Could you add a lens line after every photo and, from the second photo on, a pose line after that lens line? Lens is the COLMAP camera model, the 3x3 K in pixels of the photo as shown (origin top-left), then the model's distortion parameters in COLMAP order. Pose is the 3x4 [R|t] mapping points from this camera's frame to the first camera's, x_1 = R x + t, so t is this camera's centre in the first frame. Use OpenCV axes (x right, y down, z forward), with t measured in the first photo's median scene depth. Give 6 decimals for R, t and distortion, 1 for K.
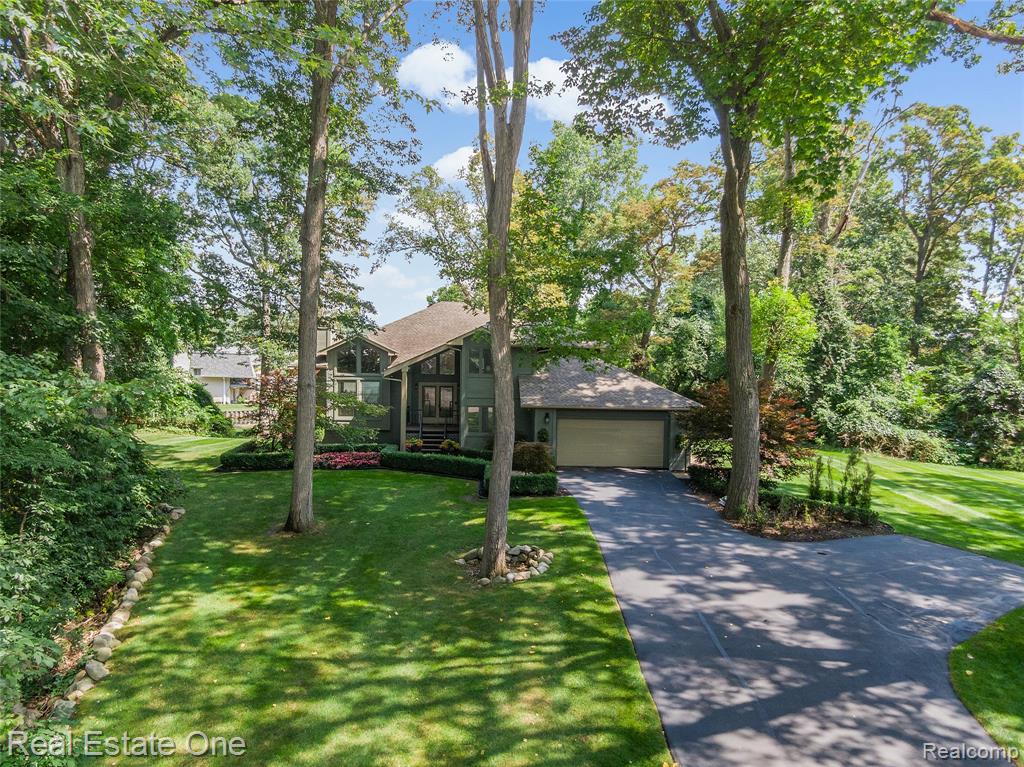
lens RADIAL K [[747.2, 0, 512.0], [0, 747.2, 383.5], [0, 0, 1]] dist [0.094684, -0.171301]
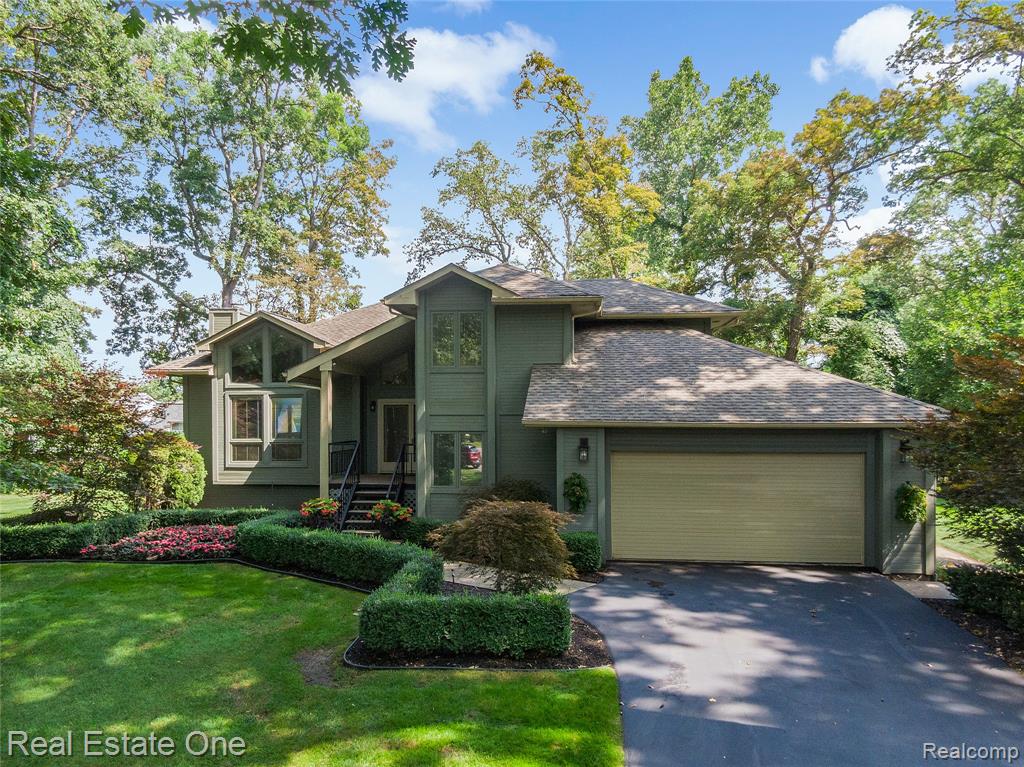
lens RADIAL K [[747.2, 0, 512.0], [0, 747.2, 383.5], [0, 0, 1]] dist [0.094684, -0.171301]
pose [[0.985839, -0.027468, -0.165432, 0.077329], [0.011729, 0.995373, -0.095372, 0.047643], [0.167286, 0.092081, 0.981599, 0.537517]]
